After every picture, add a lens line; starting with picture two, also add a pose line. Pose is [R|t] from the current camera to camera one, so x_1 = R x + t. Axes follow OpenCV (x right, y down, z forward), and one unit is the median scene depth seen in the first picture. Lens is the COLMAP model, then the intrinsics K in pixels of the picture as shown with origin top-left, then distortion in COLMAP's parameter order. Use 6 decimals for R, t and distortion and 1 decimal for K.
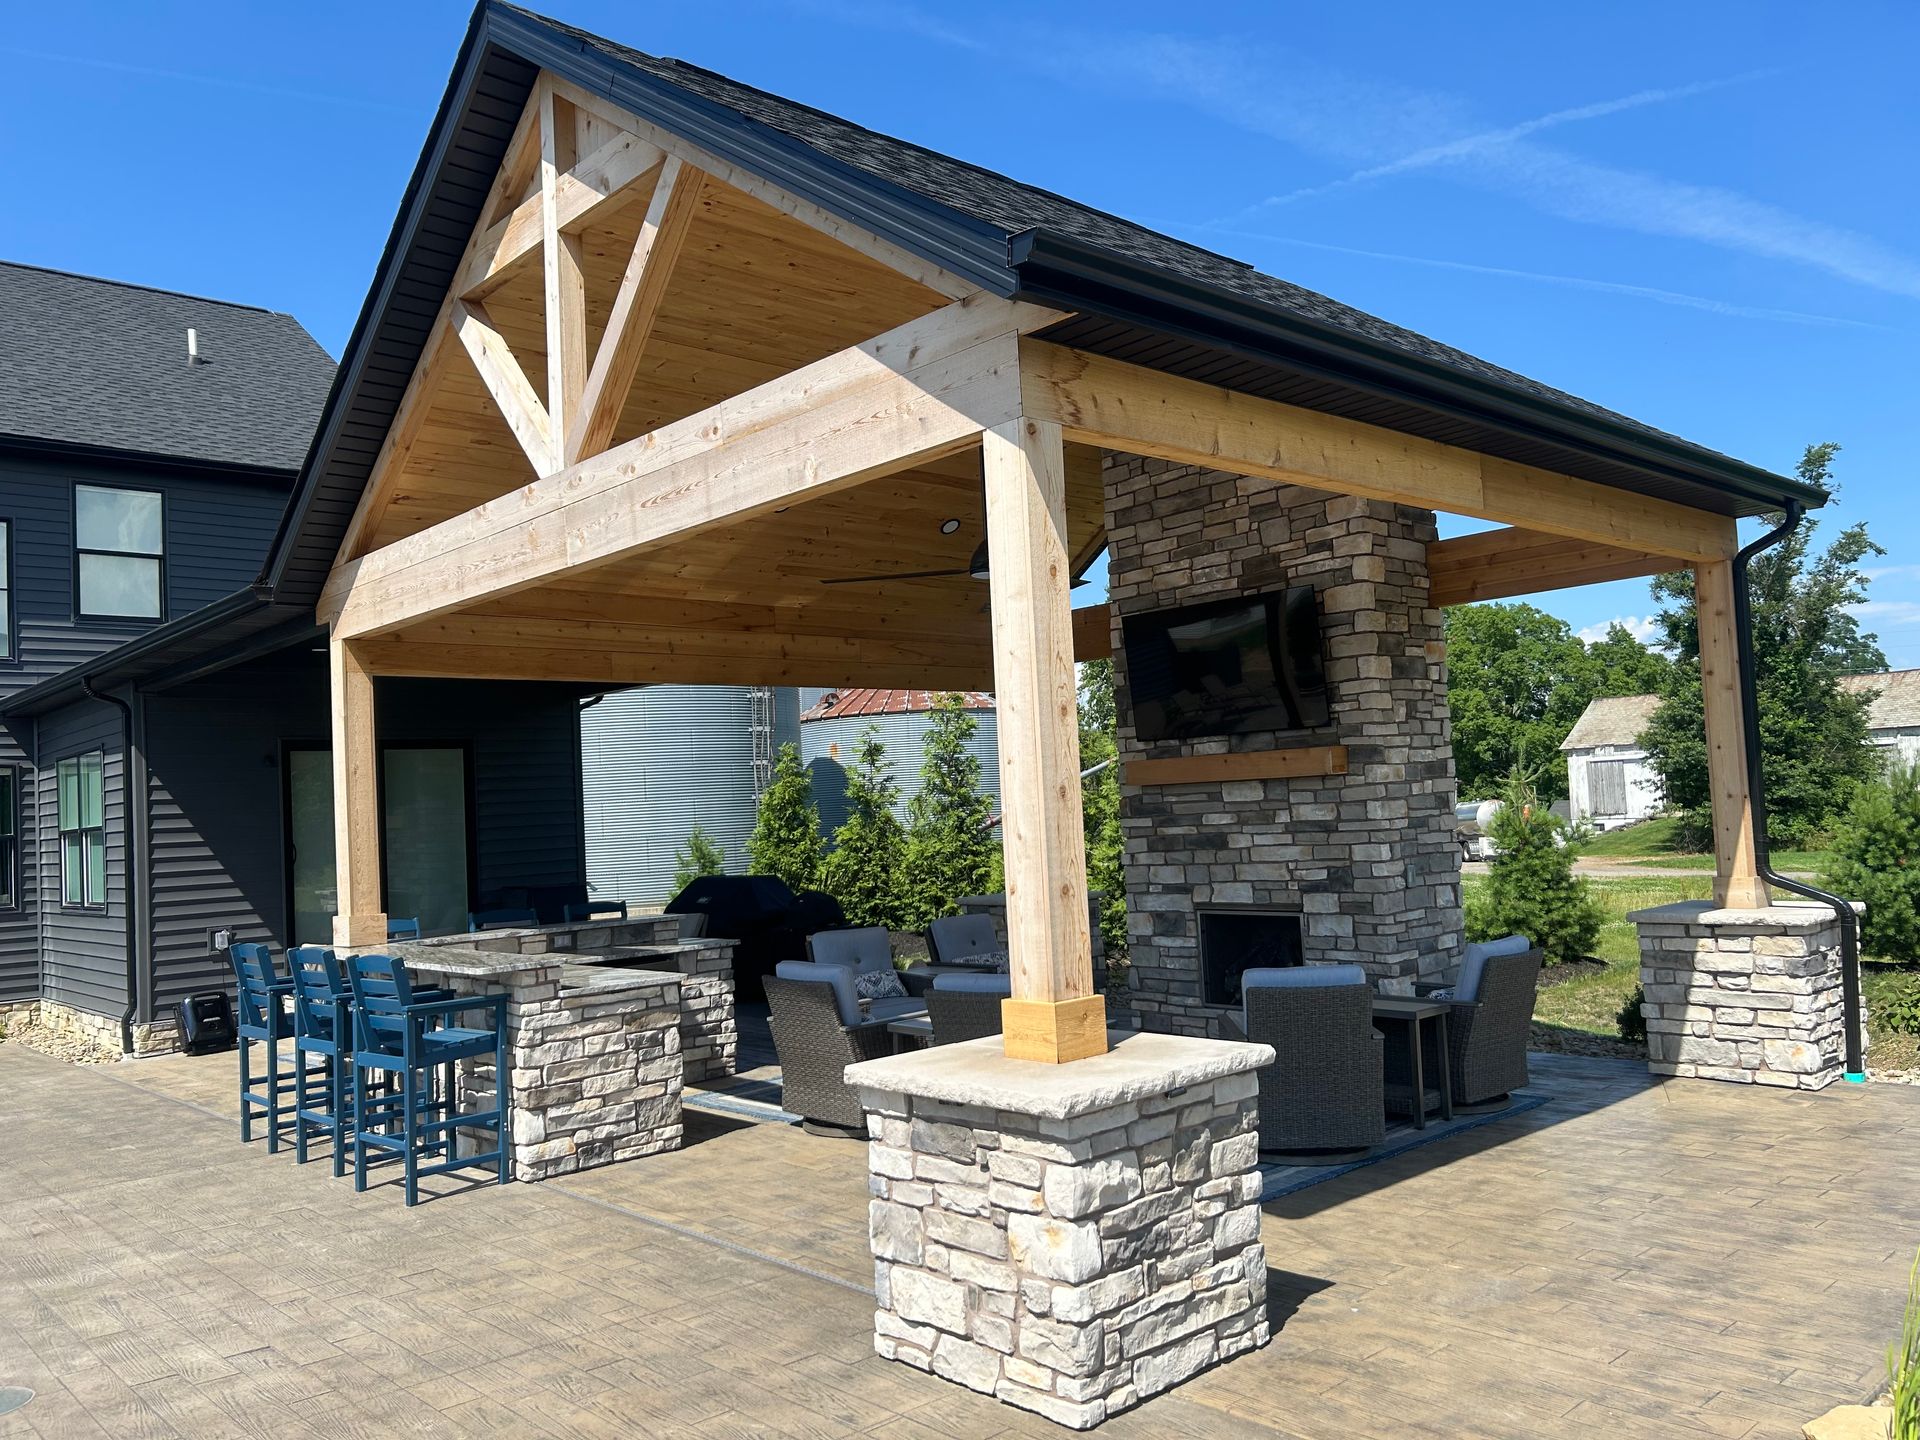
lens RADIAL K [[1468.0, 0, 906.9], [0, 1468.0, 746.3], [0, 0, 1]] dist [0.073024, -0.097759]
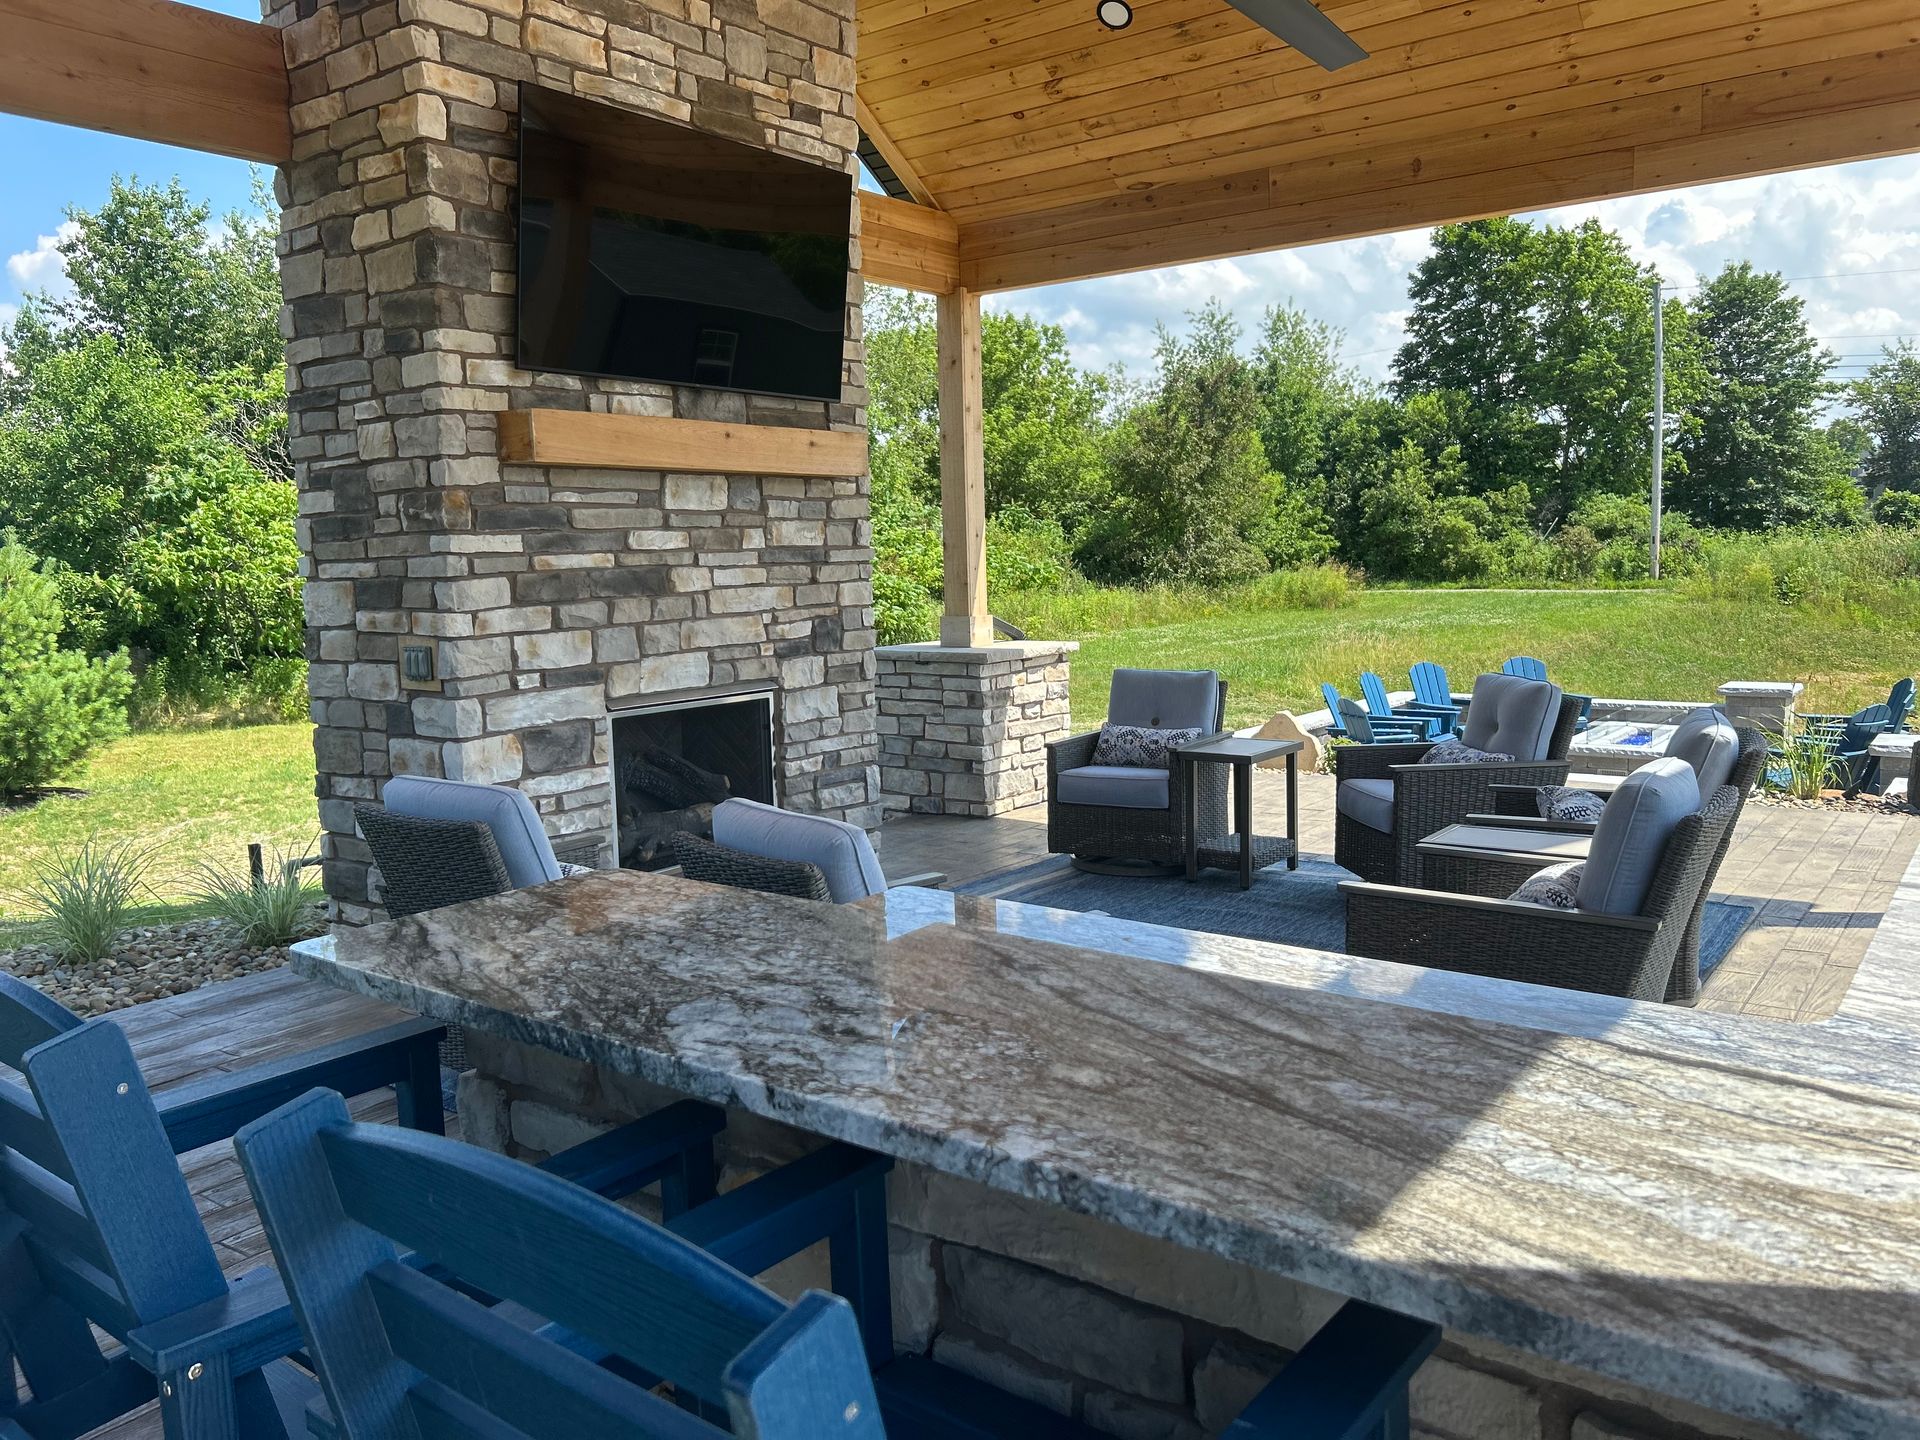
lens RADIAL K [[1468.0, 0, 990.1], [0, 1468.0, 723.2], [0, 0, 1]] dist [0.073024, -0.097759]
pose [[-0.220543, -0.062297, 0.973386, -0.353078], [-0.011487, 0.998055, 0.061274, 0.081835], [-0.975310, 0.002332, -0.220830, 0.992665]]
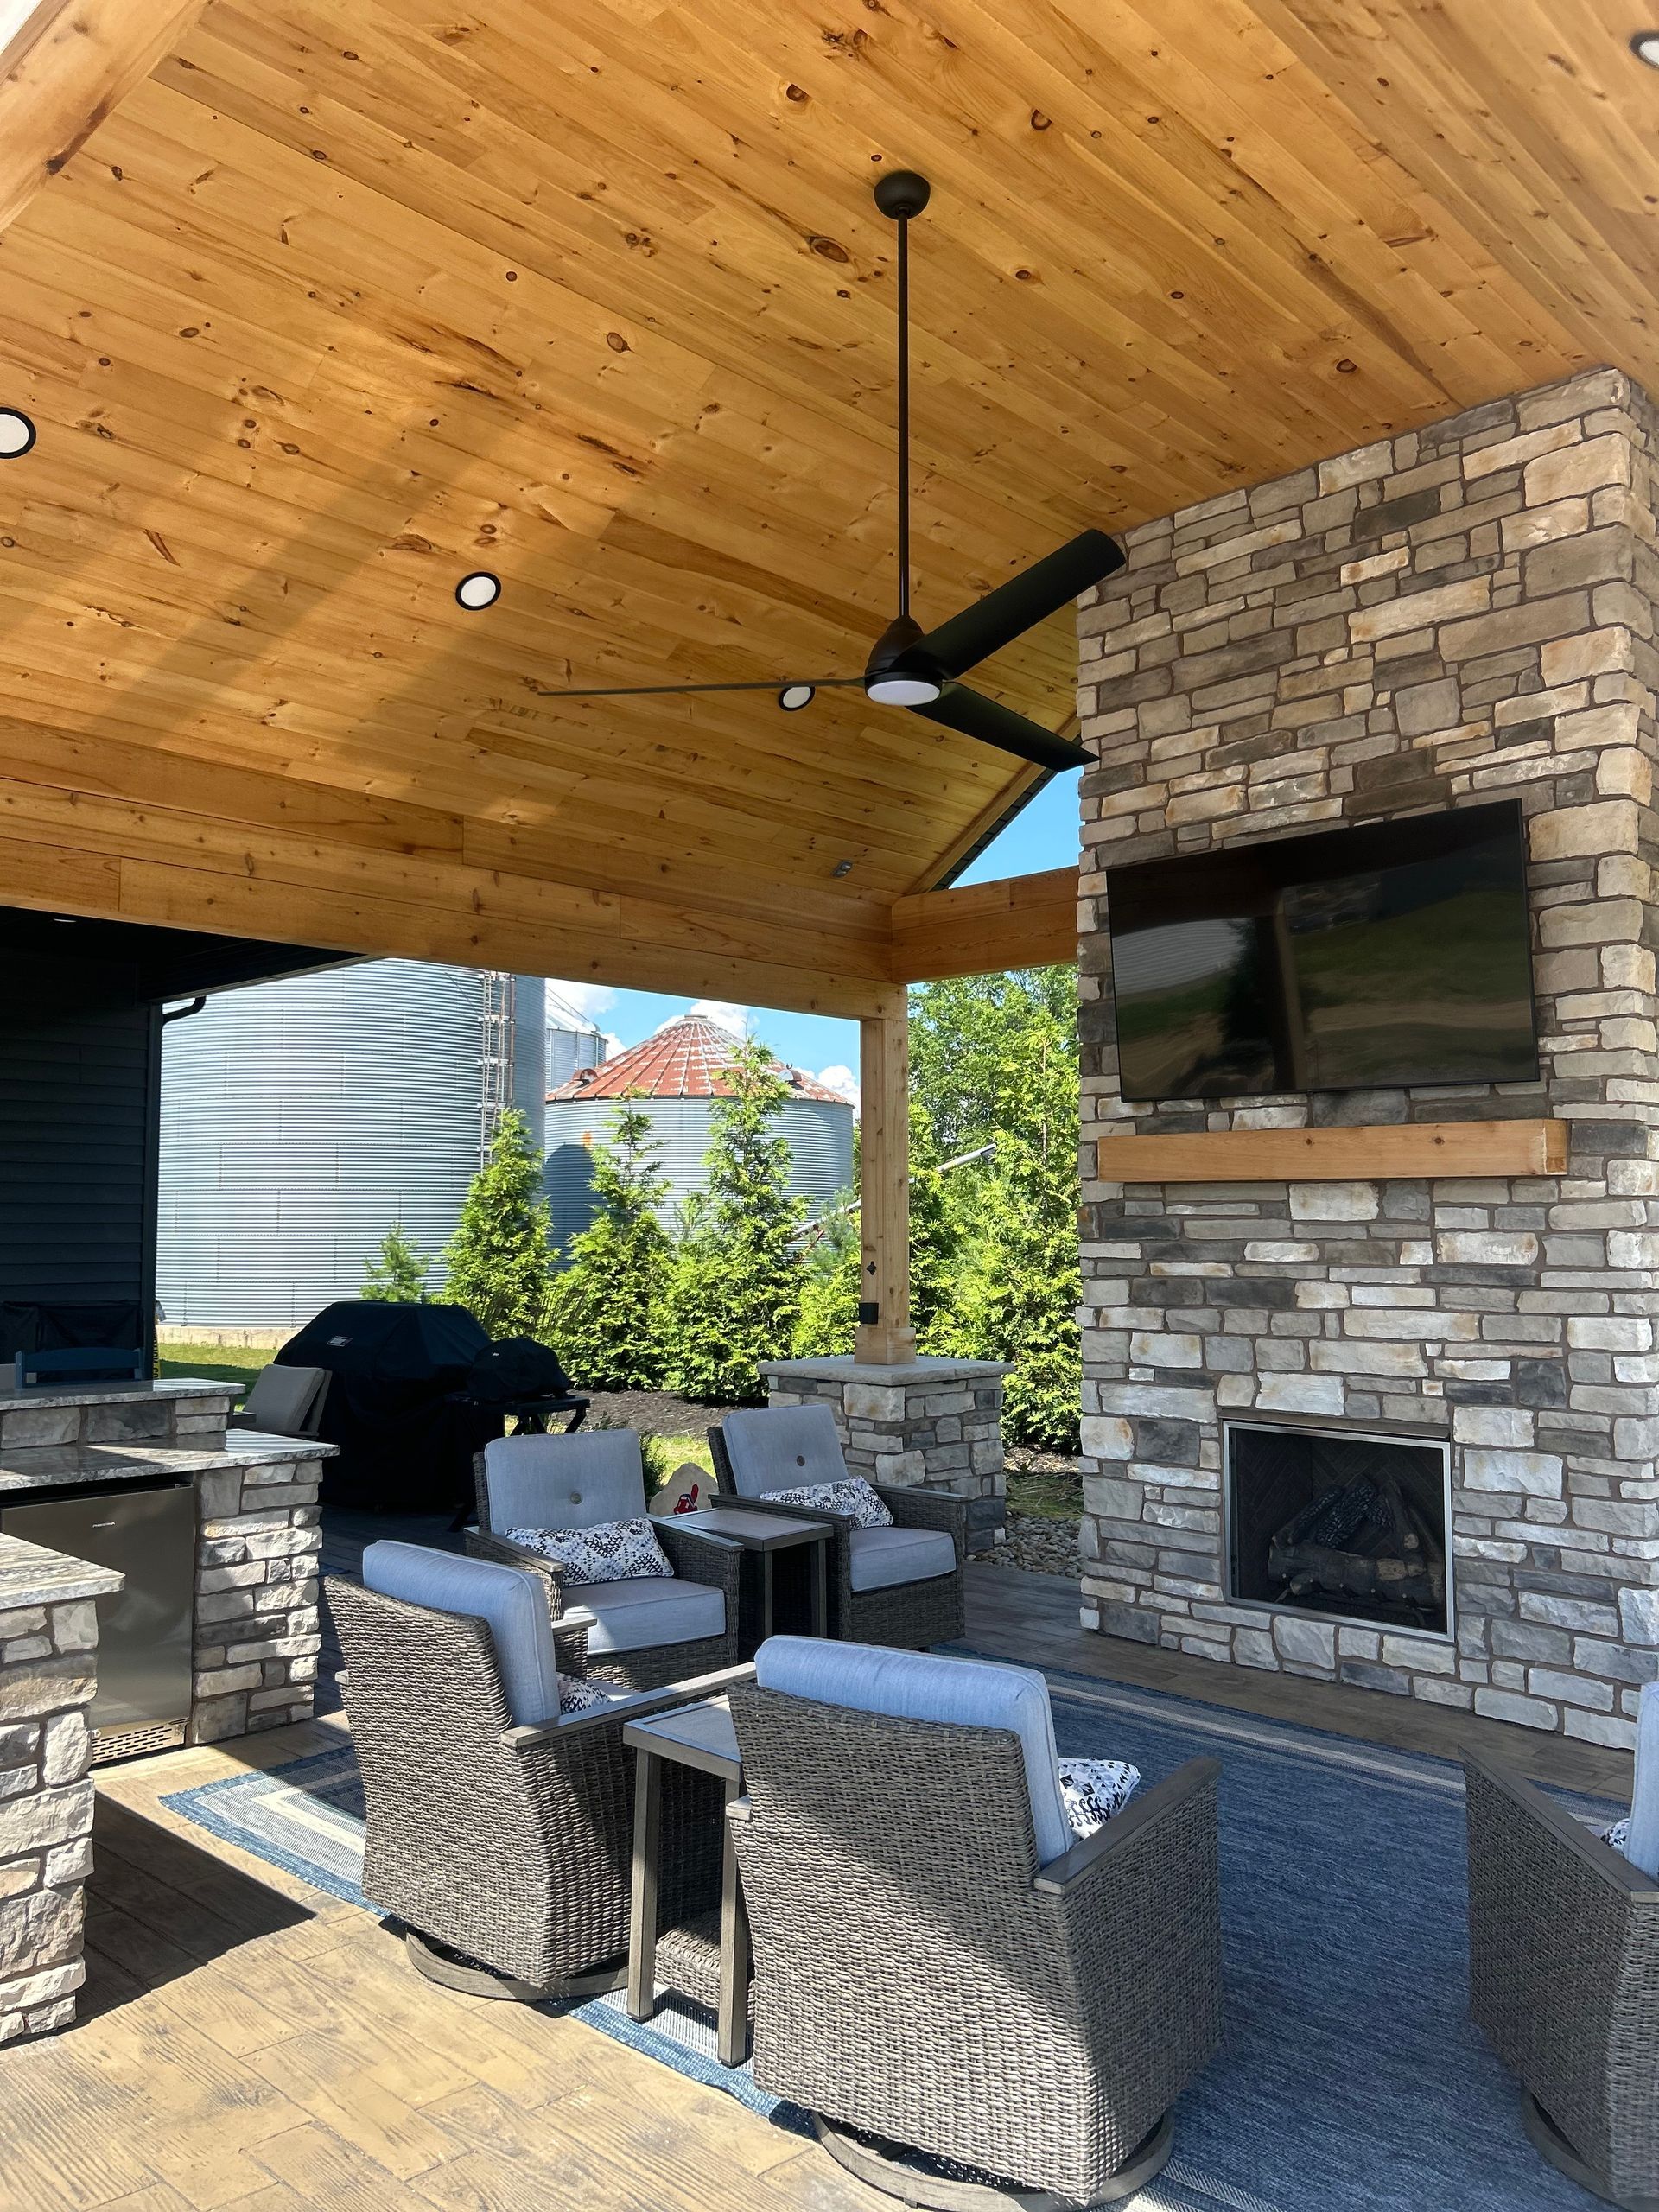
lens RADIAL K [[1691.3, 0, 802.8], [0, 1691.3, 1118.4], [0, 0, 1]] dist [0.073024, -0.097759]
pose [[0.995603, 0.057880, 0.073654, -0.006470], [-0.056413, 0.998169, -0.021842, 0.024407], [-0.074783, 0.017591, 0.997045, 0.398419]]
